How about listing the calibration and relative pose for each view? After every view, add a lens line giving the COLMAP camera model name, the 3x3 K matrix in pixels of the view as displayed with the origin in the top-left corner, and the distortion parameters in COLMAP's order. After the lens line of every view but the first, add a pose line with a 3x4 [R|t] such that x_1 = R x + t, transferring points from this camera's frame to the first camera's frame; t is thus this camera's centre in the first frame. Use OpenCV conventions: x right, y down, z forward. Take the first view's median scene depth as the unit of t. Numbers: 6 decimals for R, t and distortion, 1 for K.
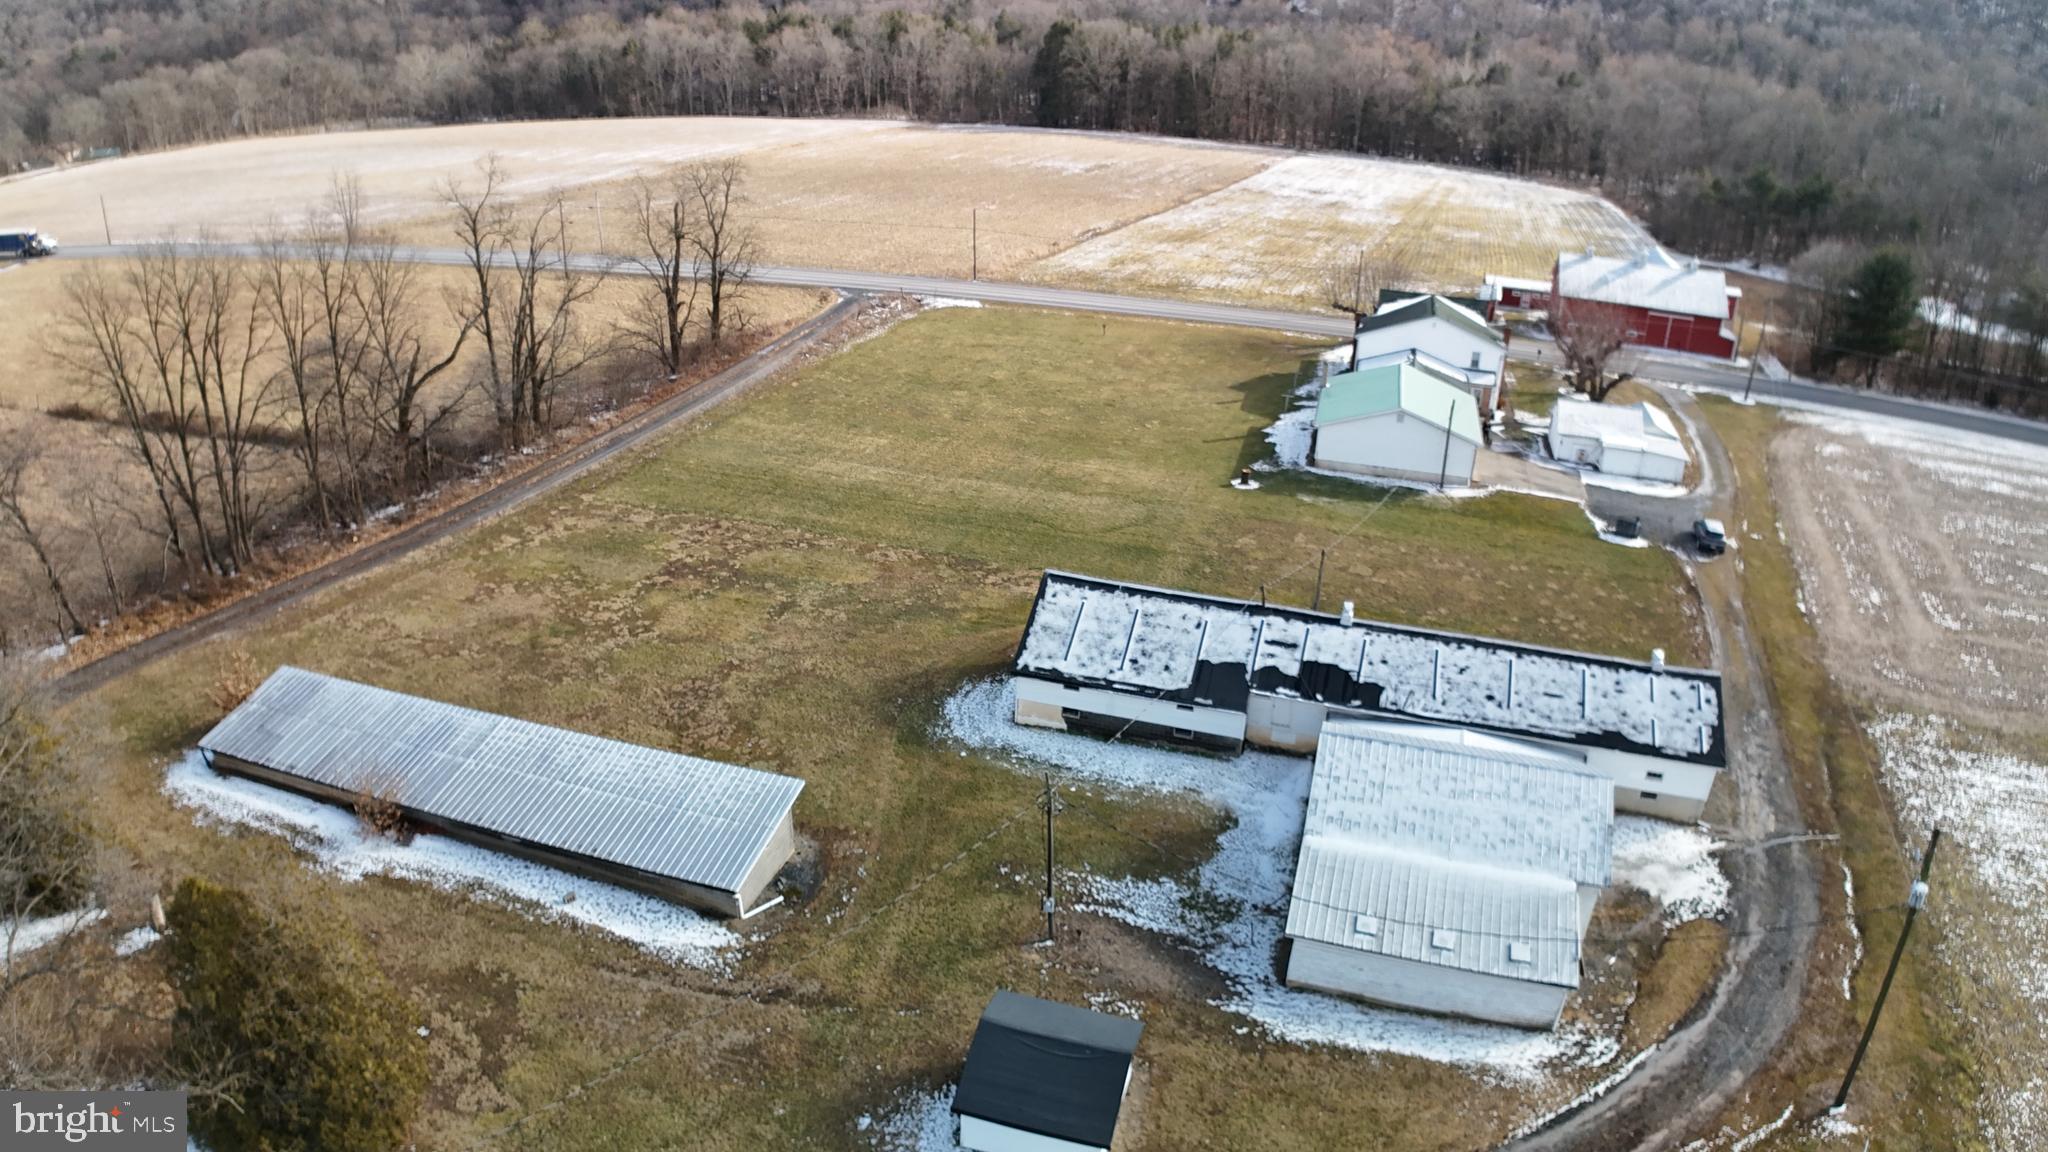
lens RADIAL K [[1249.7, 0, 1016.9], [0, 1249.7, 573.8], [0, 0, 1]] dist [-0.181028, 0.020451]
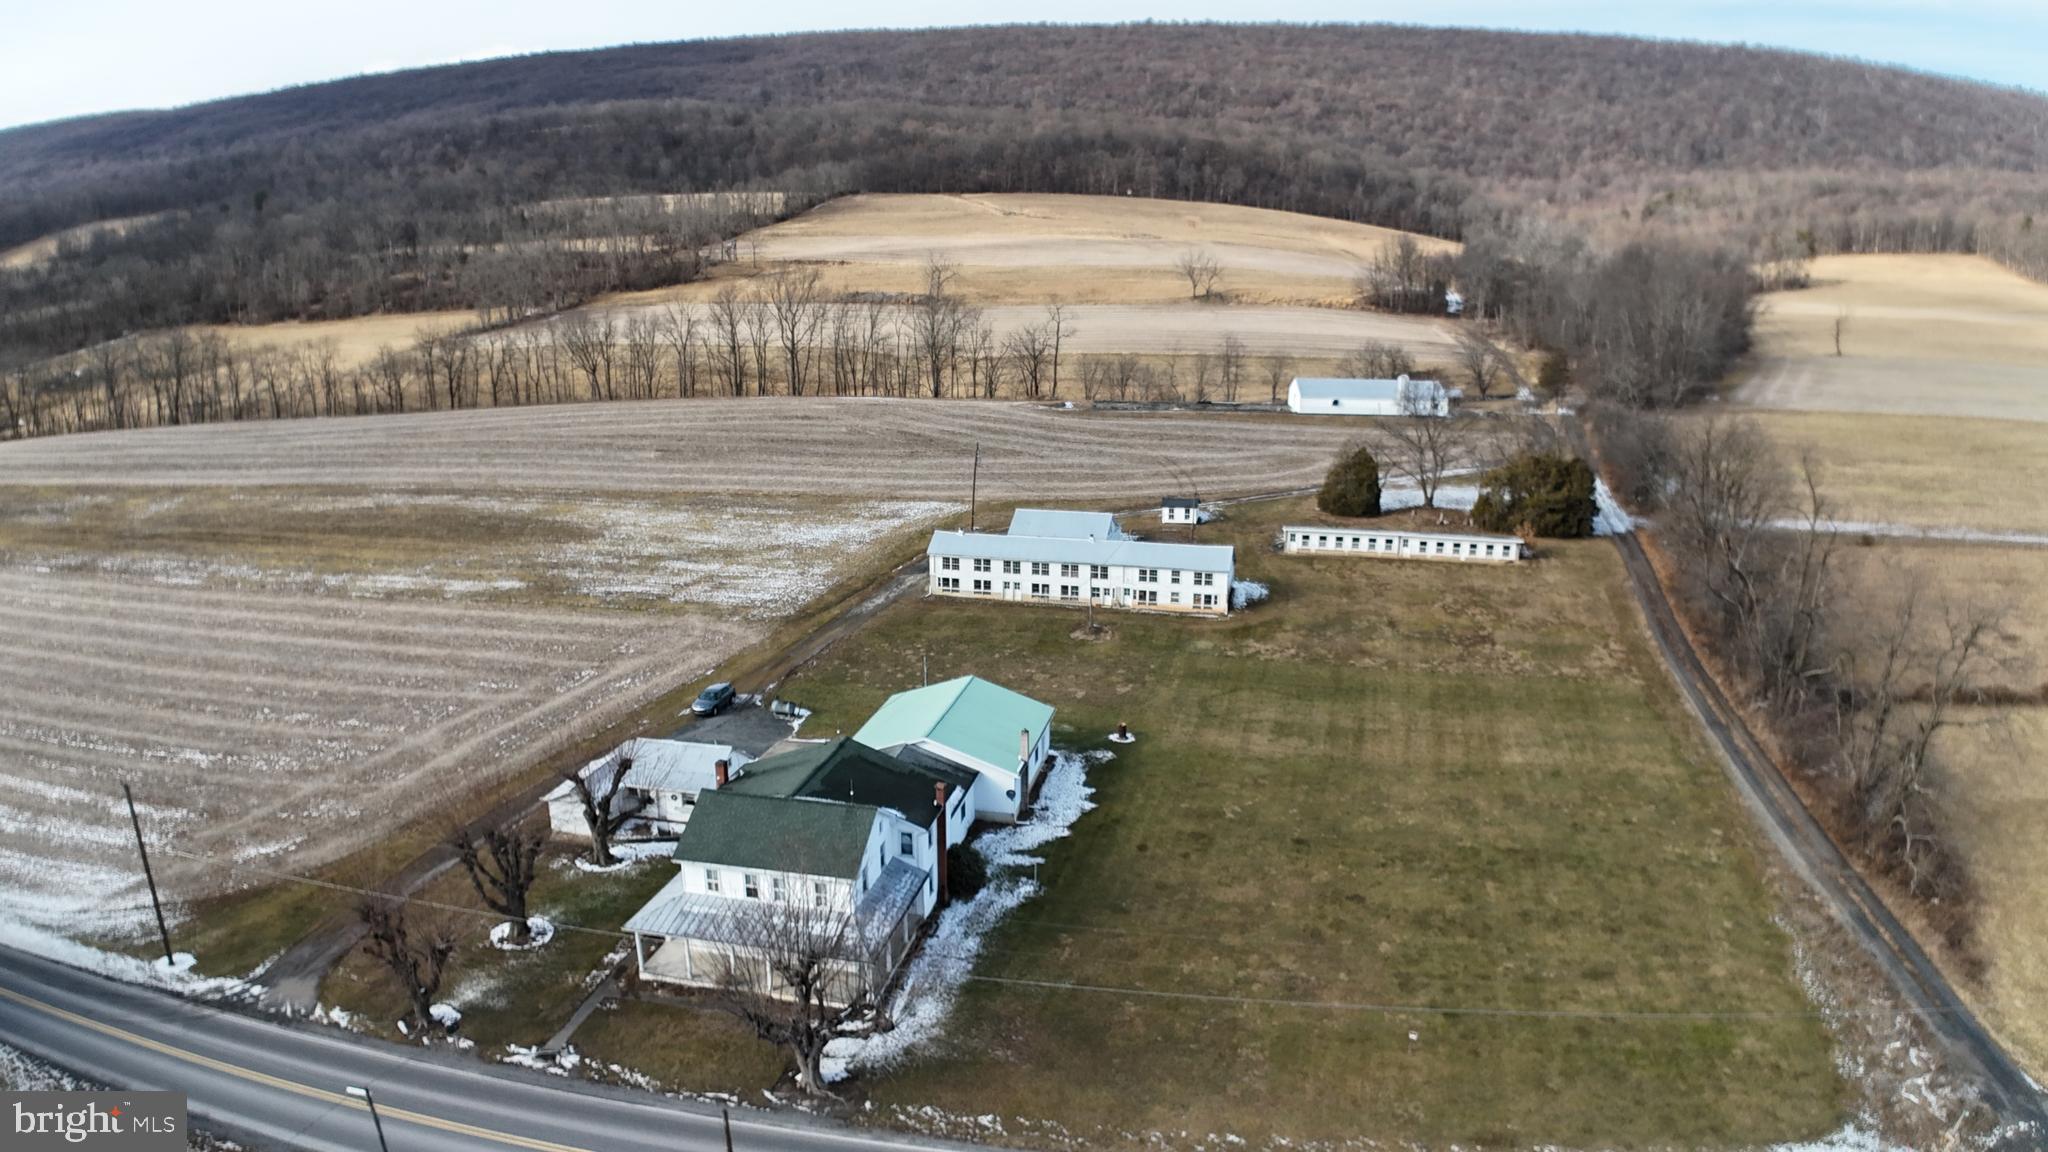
lens RADIAL K [[1249.7, 0, 1027.8], [0, 1249.7, 584.2], [0, 0, 1]] dist [-0.181028, 0.020451]
pose [[-0.997195, 0.000071, -0.074847, 0.257158], [-0.048739, 0.758308, 0.650072, -0.635255], [0.056803, 0.651896, -0.756178, 1.281939]]
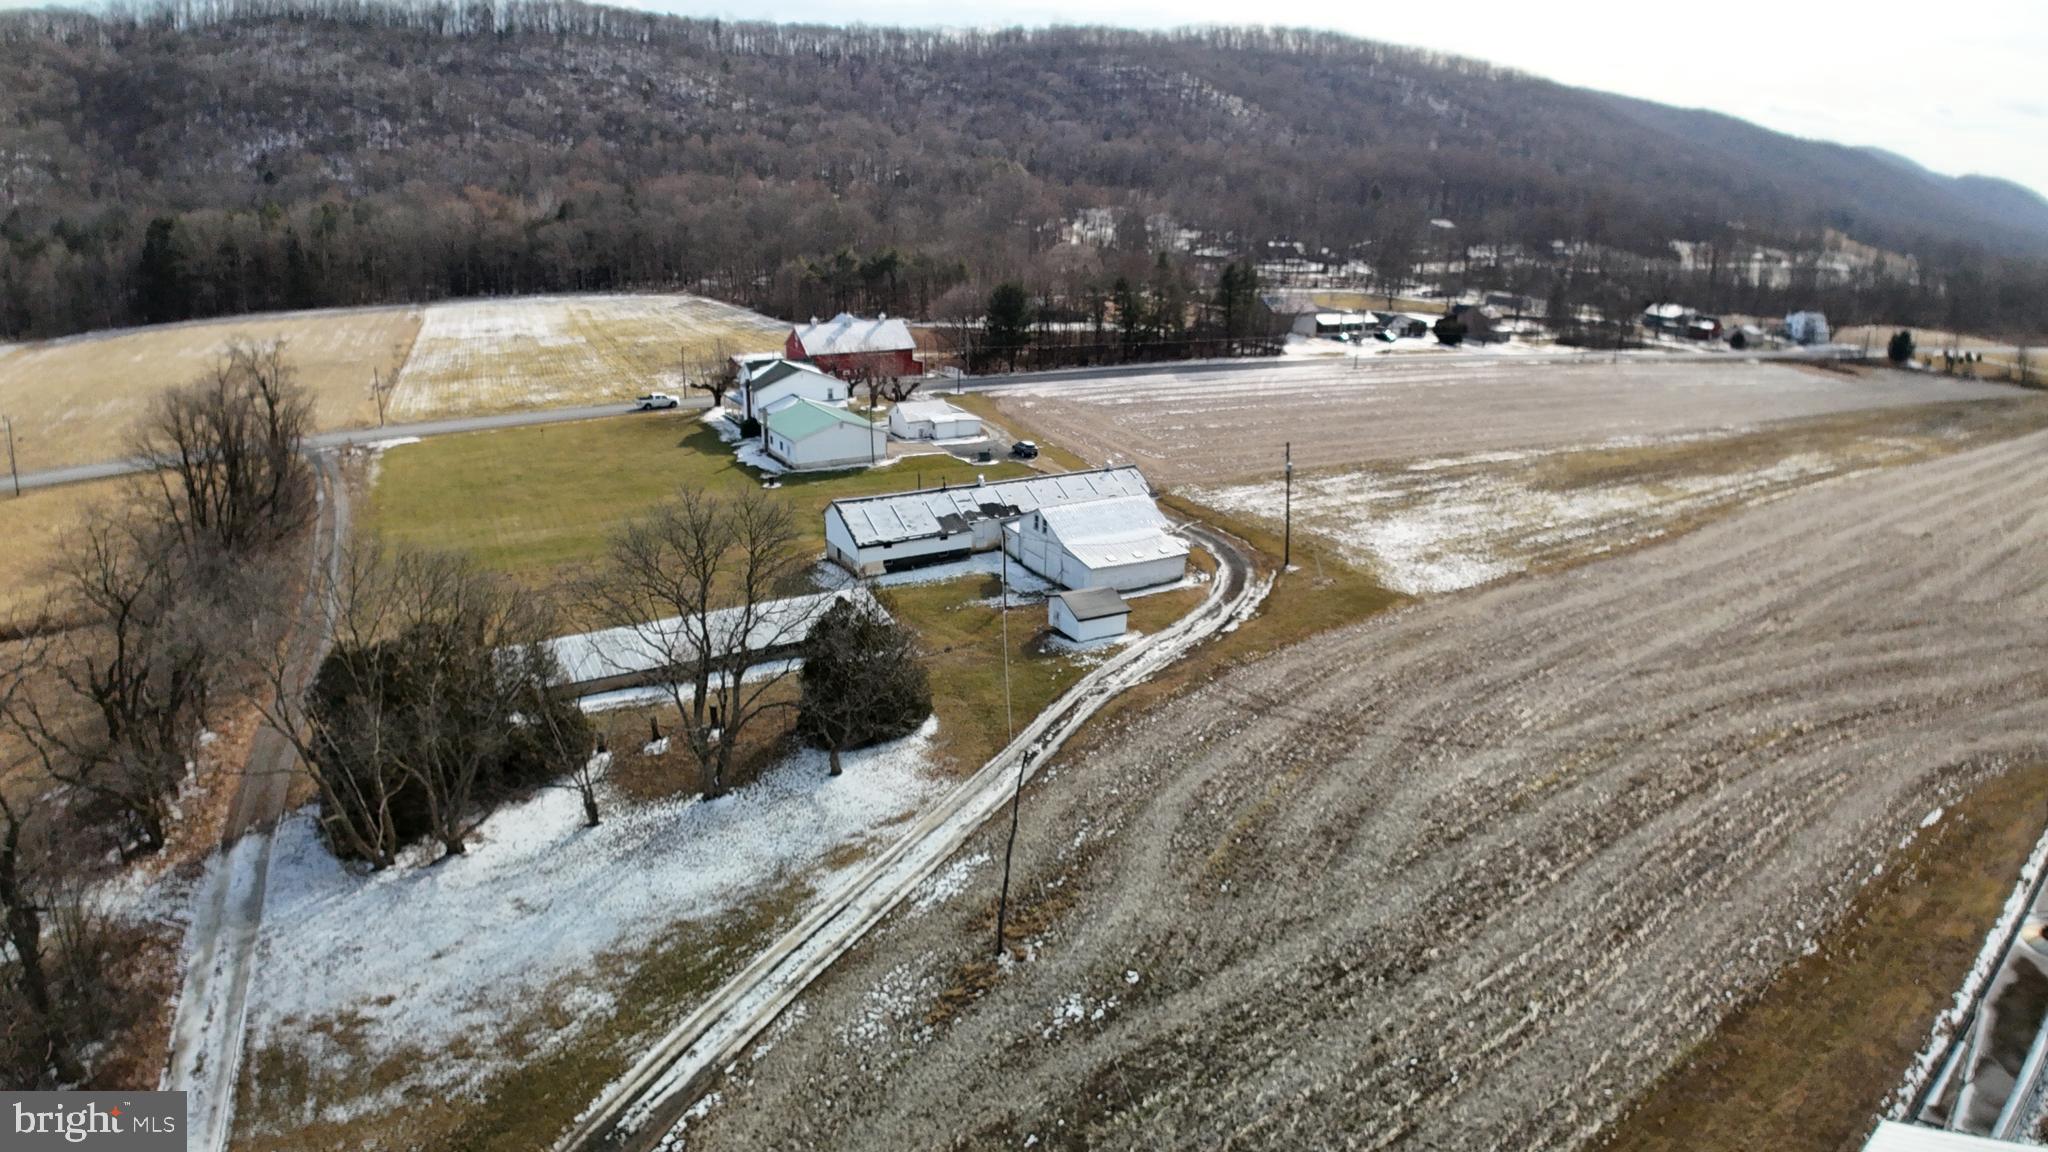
lens RADIAL K [[1249.7, 0, 1022.2], [0, 1249.7, 580.8], [0, 0, 1]] dist [-0.181028, 0.020451]
pose [[0.686006, -0.246945, 0.684408, -0.509534], [0.312745, 0.949392, 0.029080, 0.067938], [-0.656953, 0.194096, 0.728519, -0.218626]]
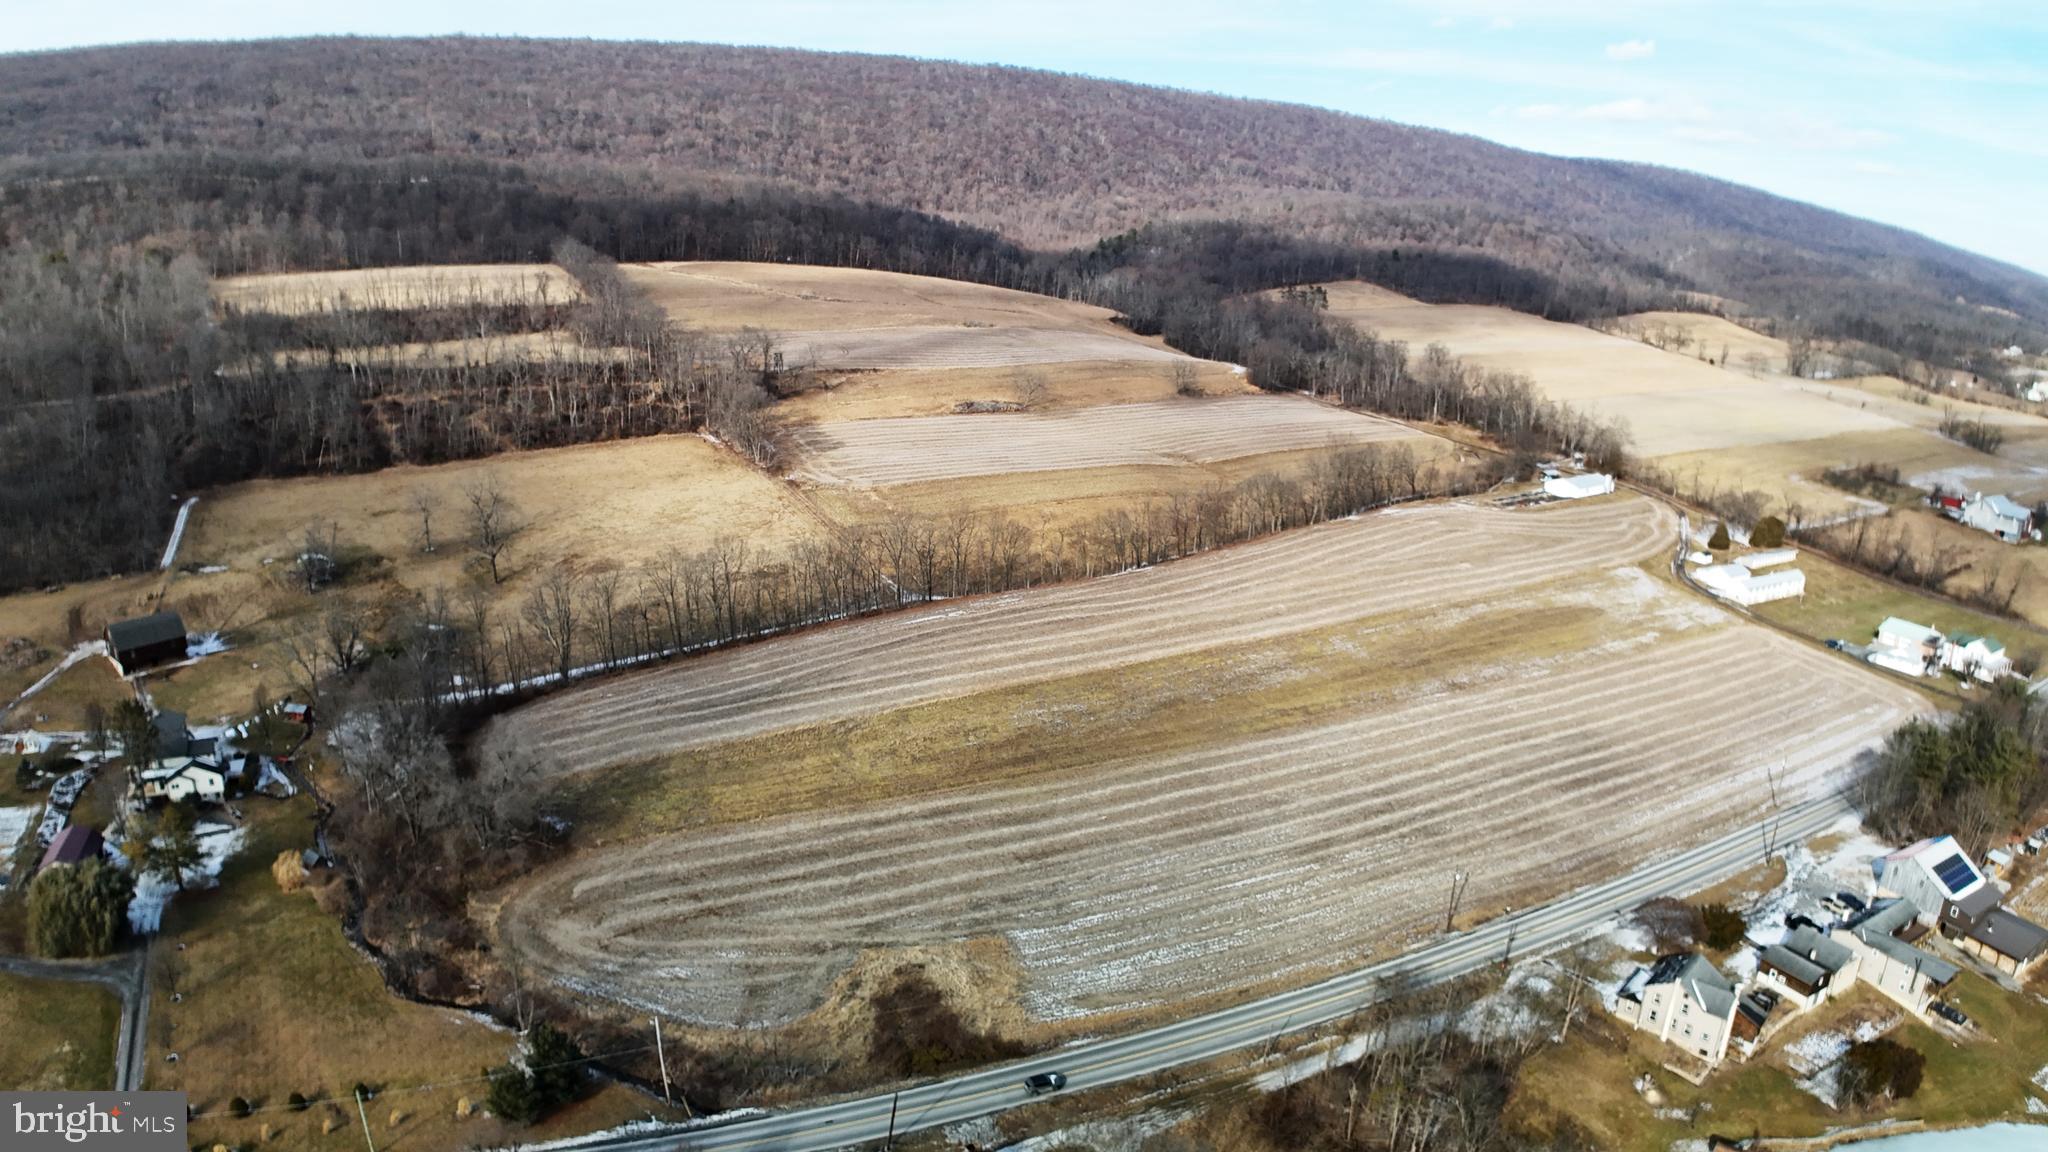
lens RADIAL K [[1249.7, 0, 1023.5], [0, 1249.7, 578.3], [0, 0, 1]] dist [-0.181028, 0.020451]
pose [[-0.722151, 0.155625, -0.674002, 3.261589], [-0.328704, 0.780125, 0.532314, -0.858000], [0.608648, 0.605958, -0.512213, 0.799504]]
